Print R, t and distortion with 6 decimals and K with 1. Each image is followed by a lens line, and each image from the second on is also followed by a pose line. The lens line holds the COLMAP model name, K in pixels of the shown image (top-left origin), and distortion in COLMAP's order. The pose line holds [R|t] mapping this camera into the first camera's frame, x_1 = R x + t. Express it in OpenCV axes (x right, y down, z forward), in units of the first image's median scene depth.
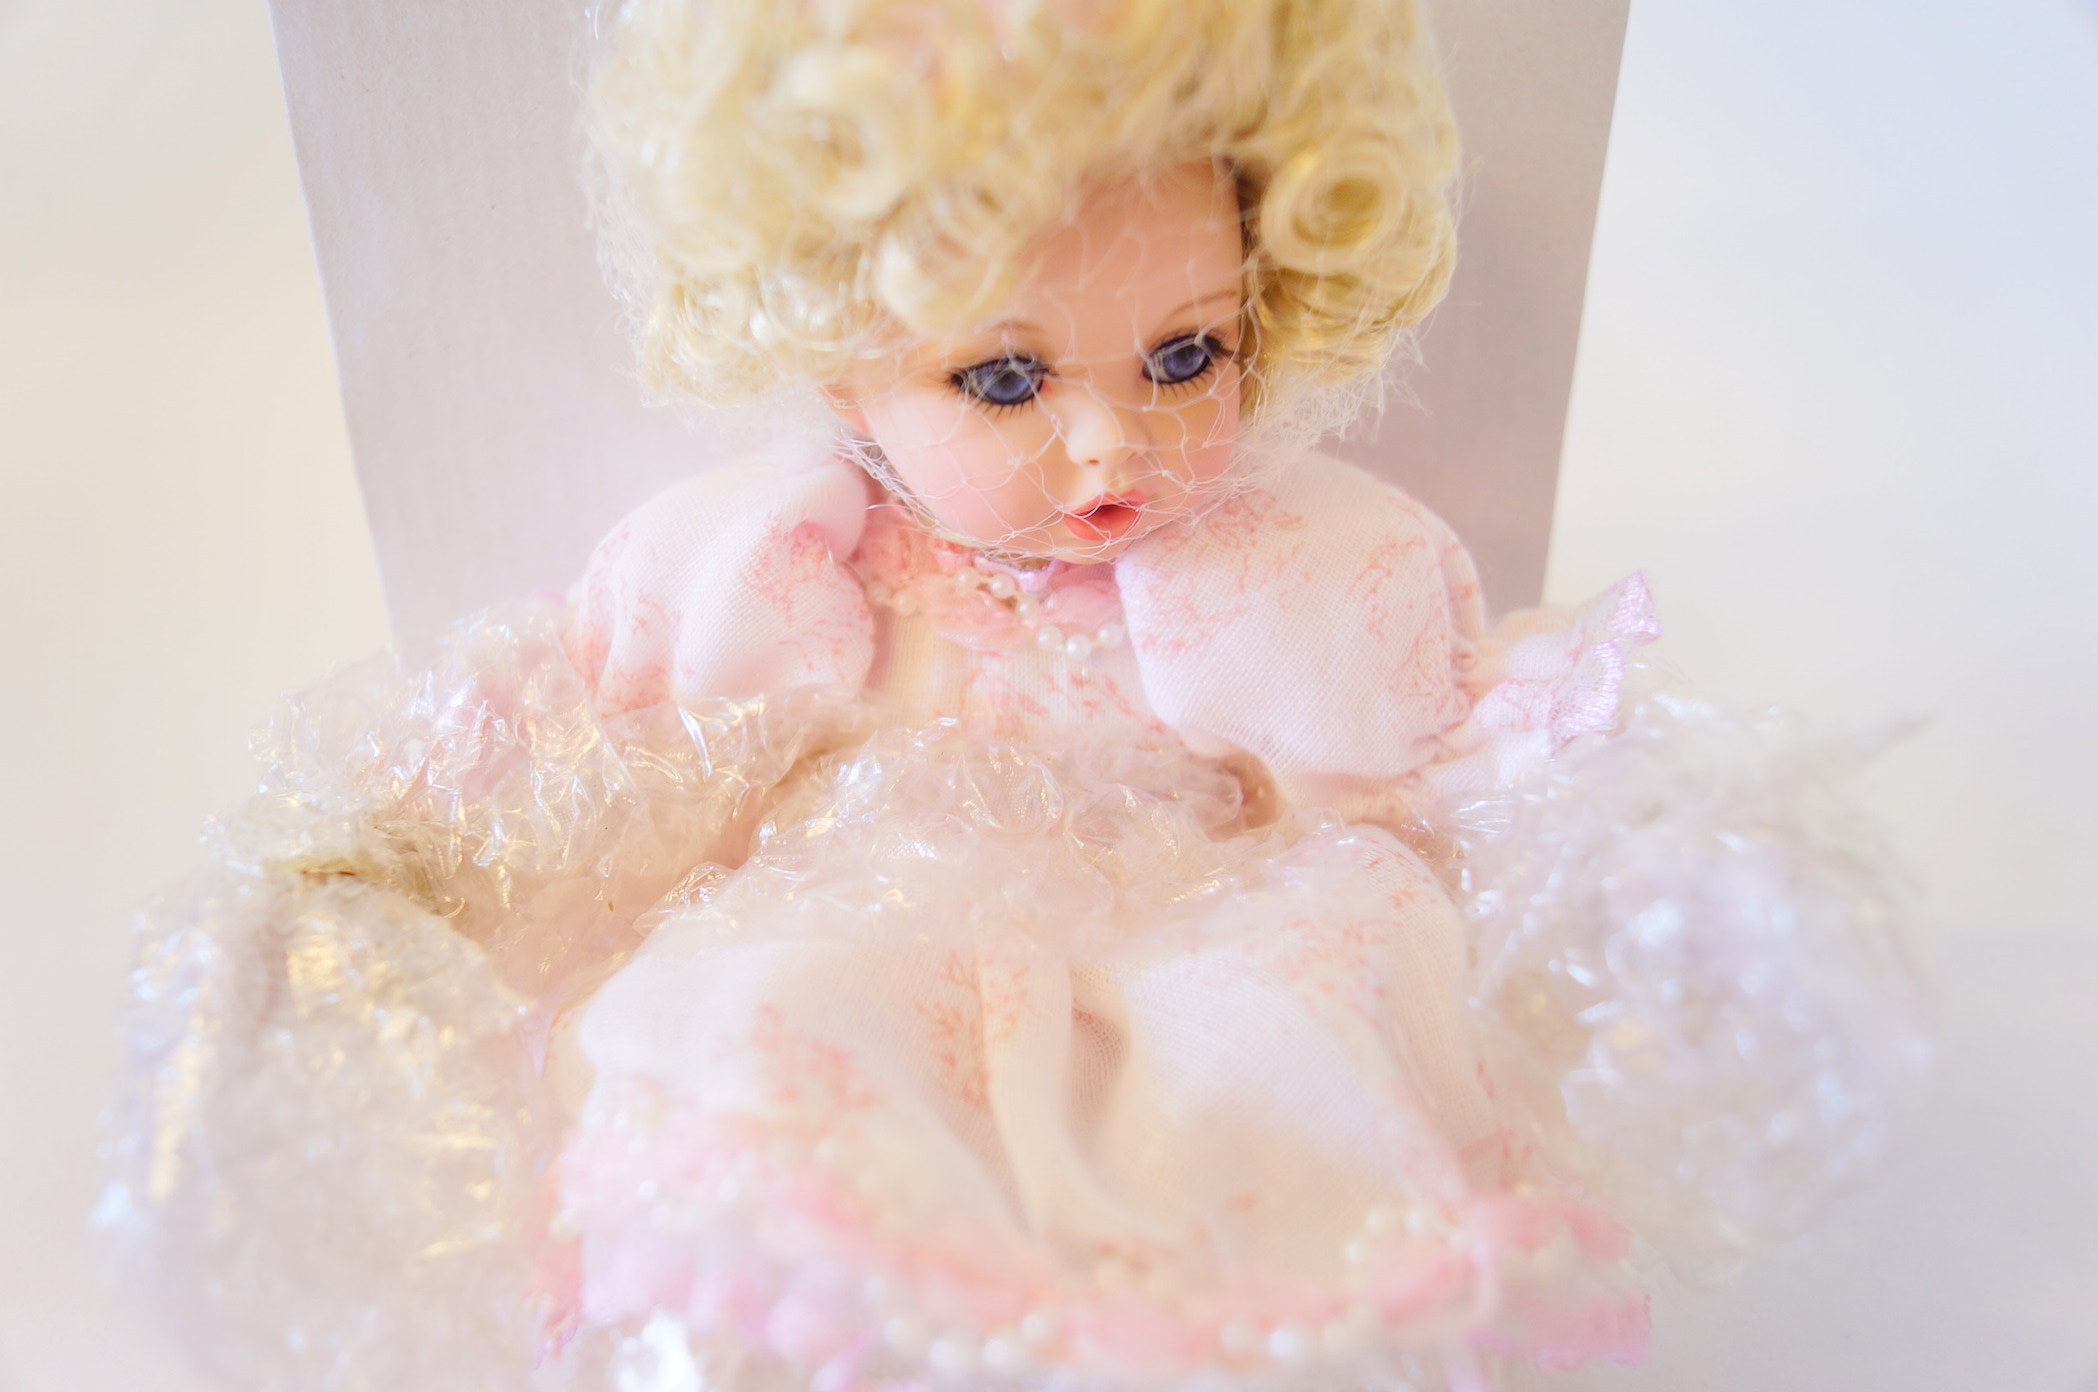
lens RADIAL K [[1594.9, 0, 1050.2], [0, 1594.9, 726.9], [0, 0, 1]] dist [-0.121637, 0.003926]
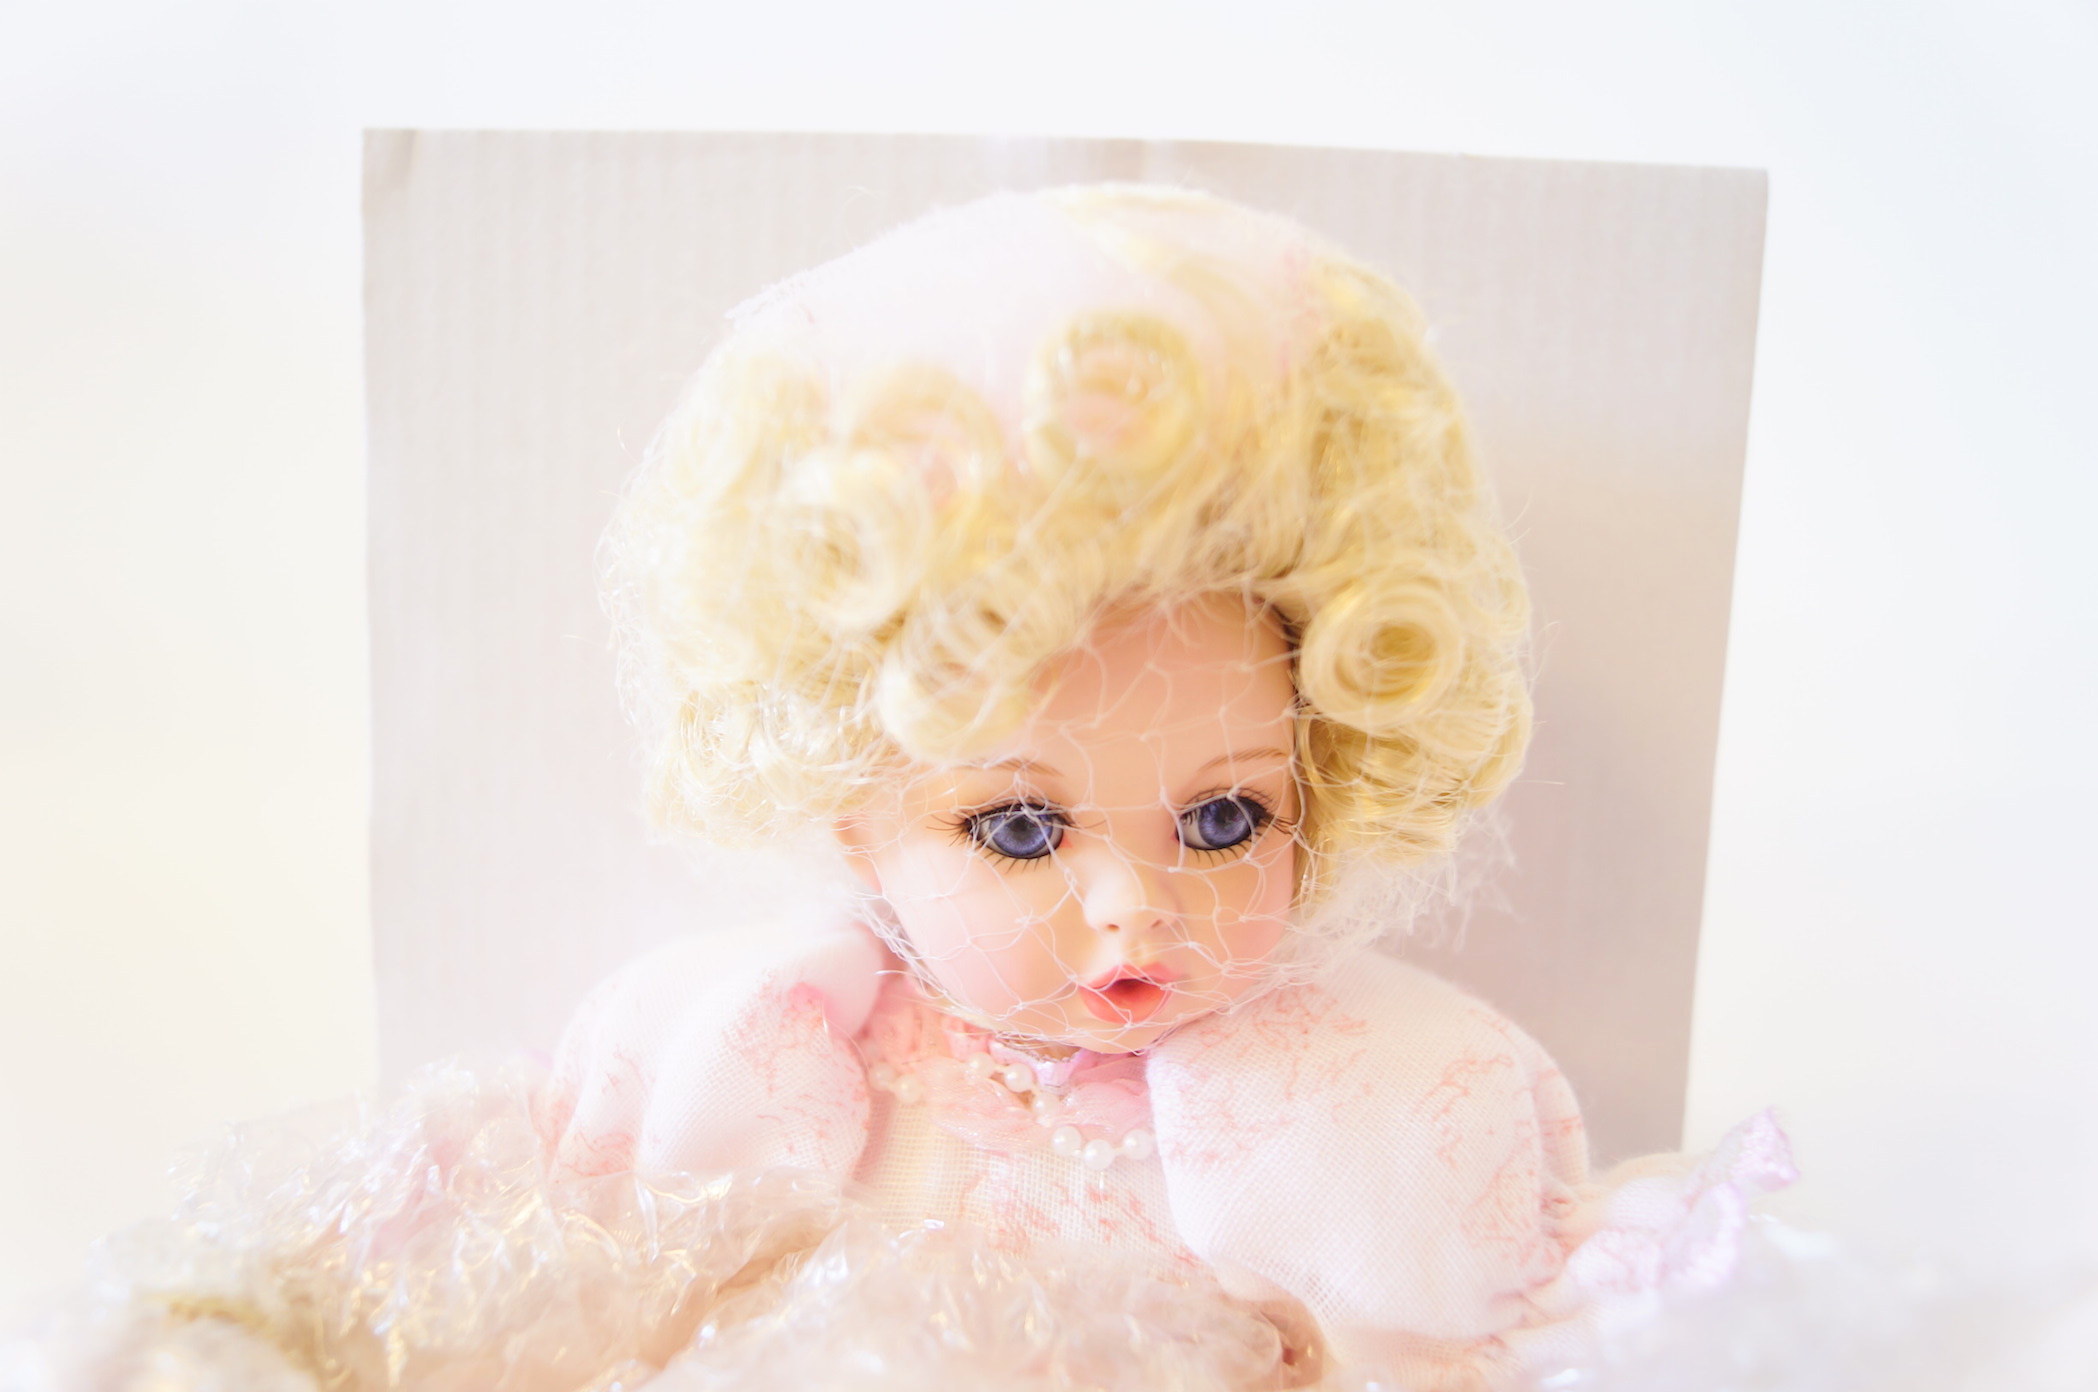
lens RADIAL K [[1677.2, 0, 1049.0], [0, 1677.2, 696.0], [0, 0, 1]] dist [-0.116460, 0.008161]
pose [[0.992141, 0.050208, -0.114609, 0.086879], [-0.089309, 0.925688, -0.367594, 0.057073], [0.087636, 0.374941, 0.922897, 0.077825]]
